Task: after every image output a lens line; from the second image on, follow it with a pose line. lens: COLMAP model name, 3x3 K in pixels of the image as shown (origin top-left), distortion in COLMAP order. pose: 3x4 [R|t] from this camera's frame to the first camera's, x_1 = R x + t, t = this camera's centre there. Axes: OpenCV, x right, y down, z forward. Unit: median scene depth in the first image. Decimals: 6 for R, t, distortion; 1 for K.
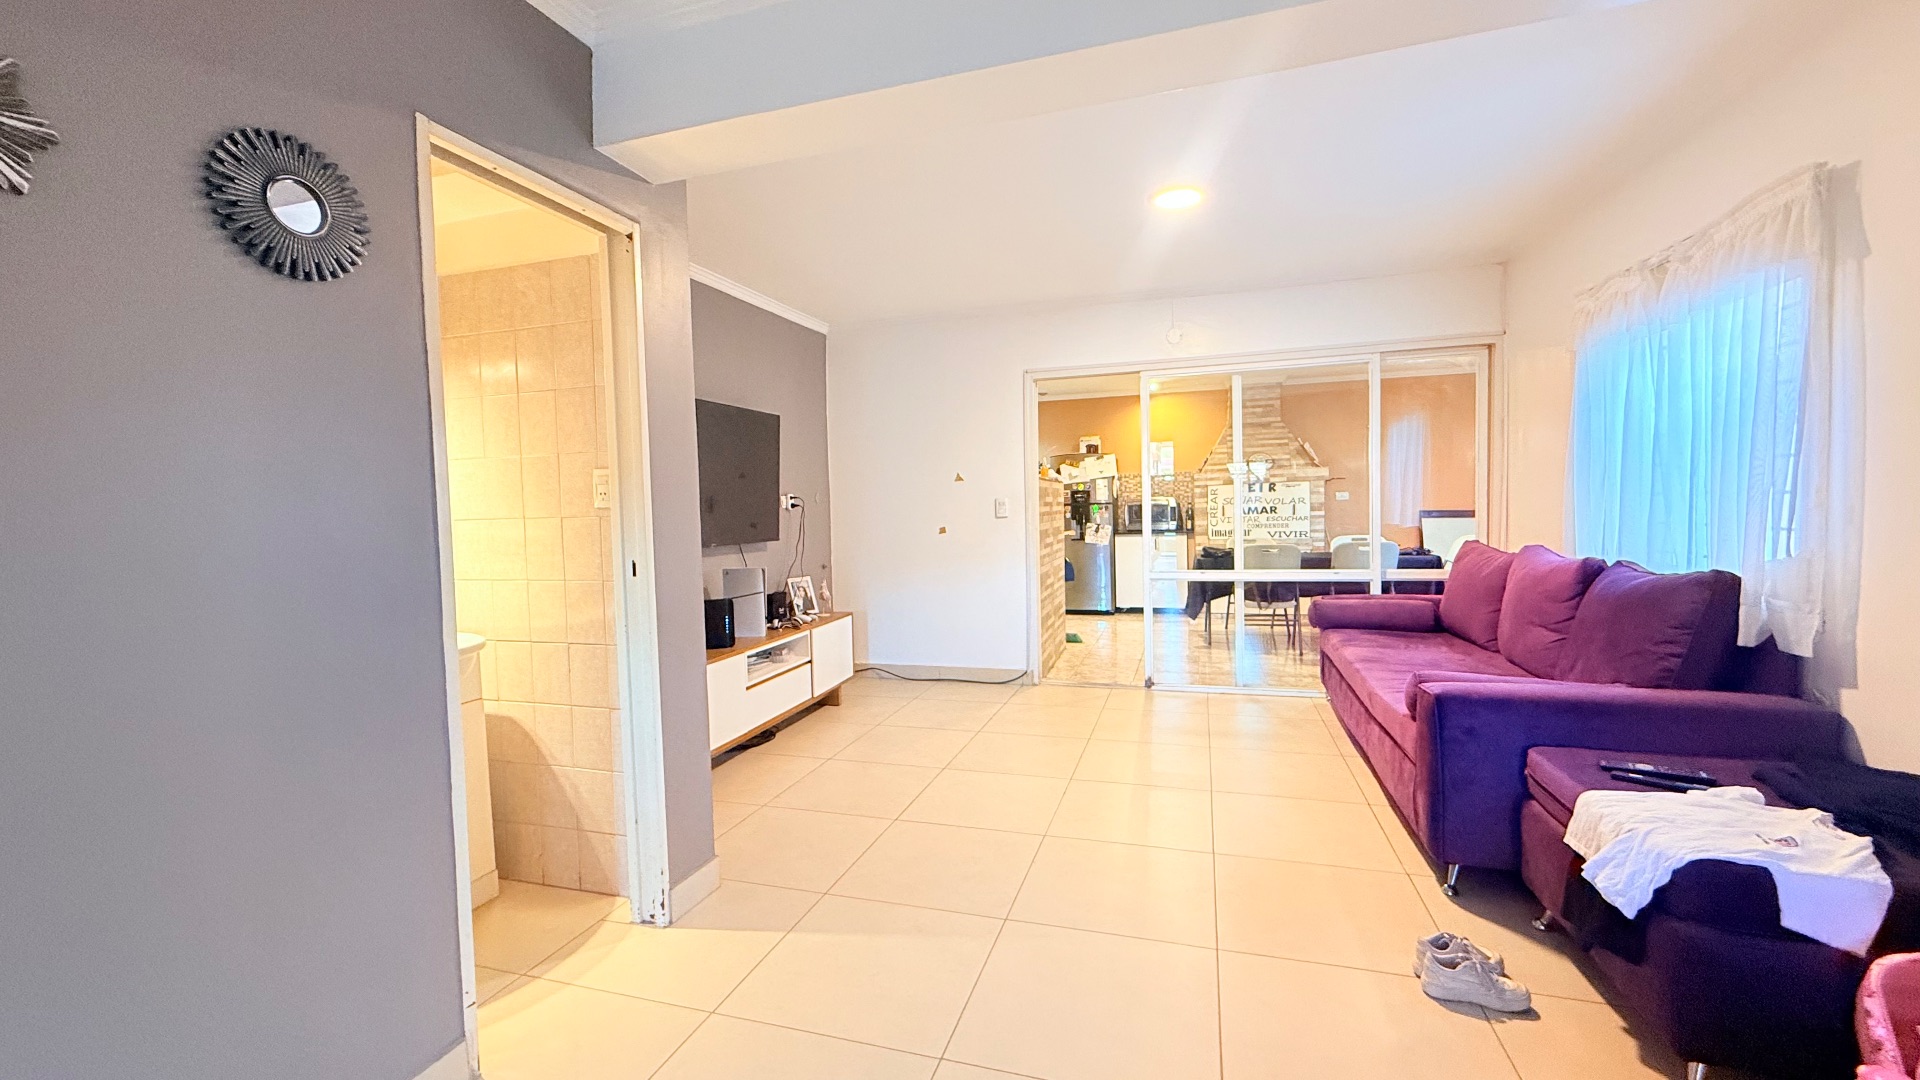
lens RADIAL K [[765.1, 0, 960.0], [0, 765.1, 540.0], [0, 0, 1]] dist [-0.001278, -0.000045]
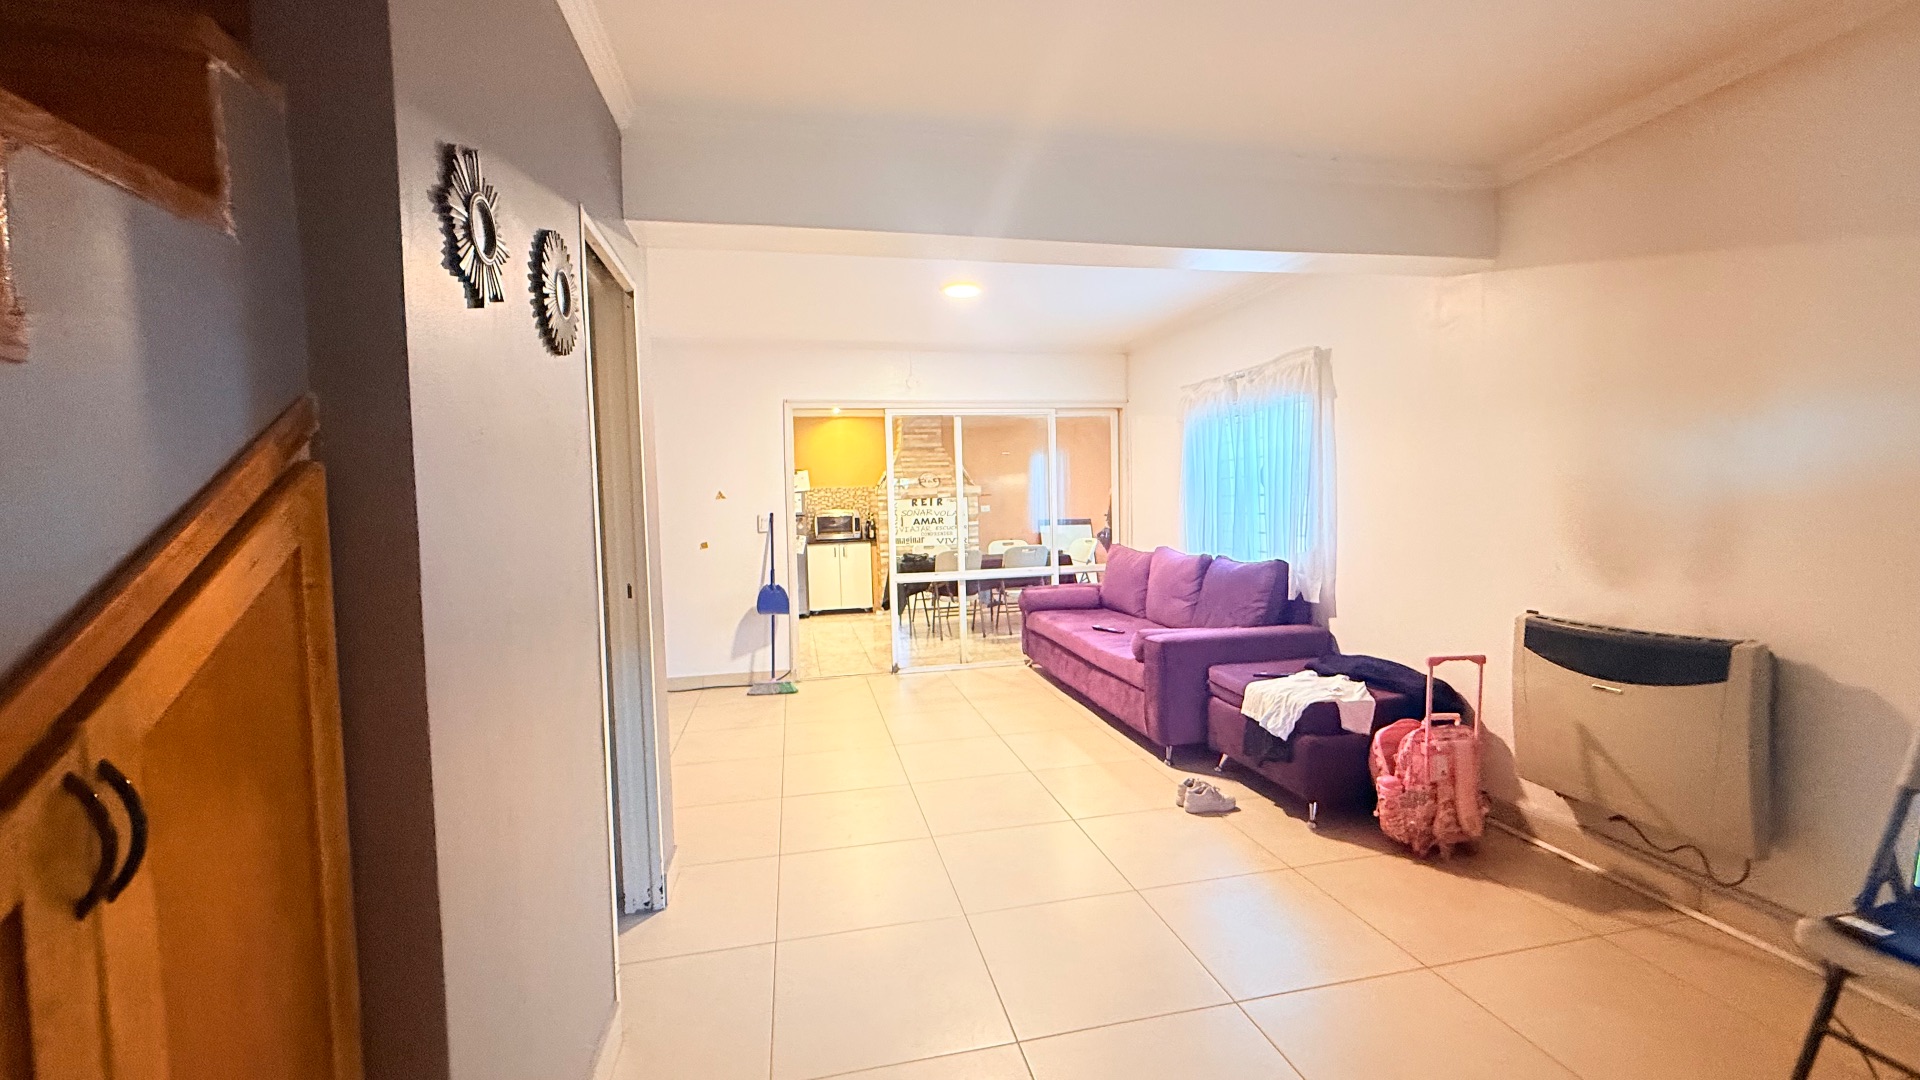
lens RADIAL K [[765.1, 0, 960.0], [0, 765.1, 540.0], [0, 0, 1]] dist [-0.001278, -0.000045]
pose [[0.868197, -0.021331, 0.495761, -0.441687], [0.025431, 0.999675, -0.001523, -0.017402], [-0.495568, 0.013930, 0.868457, -0.158710]]
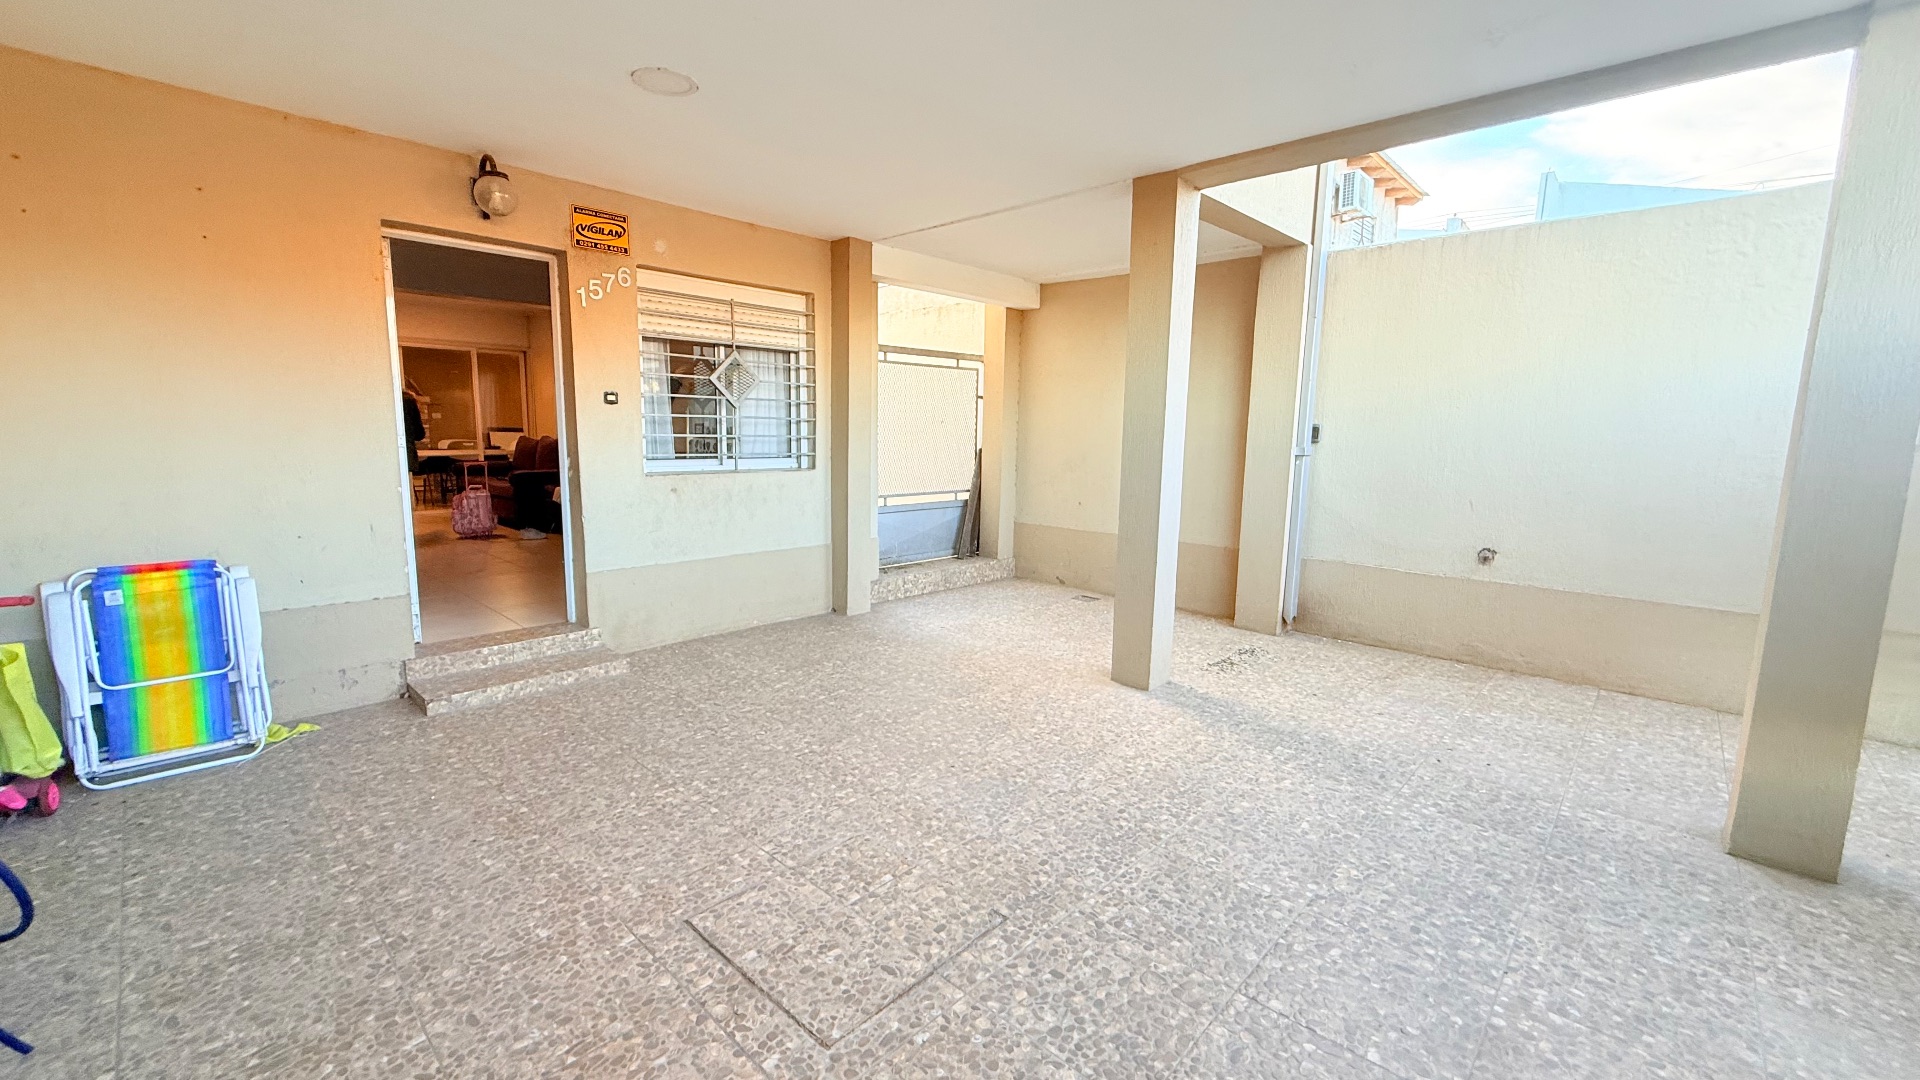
lens RADIAL K [[775.9, 0, 990.2], [0, 775.9, 541.1], [0, 0, 1]] dist [-0.000154, 0.000026]
pose [[0.415901, -0.088555, 0.905088, -1.335946], [0.008789, 0.995593, 0.093372, 0.163038], [-0.909367, -0.030879, 0.414847, -1.877858]]
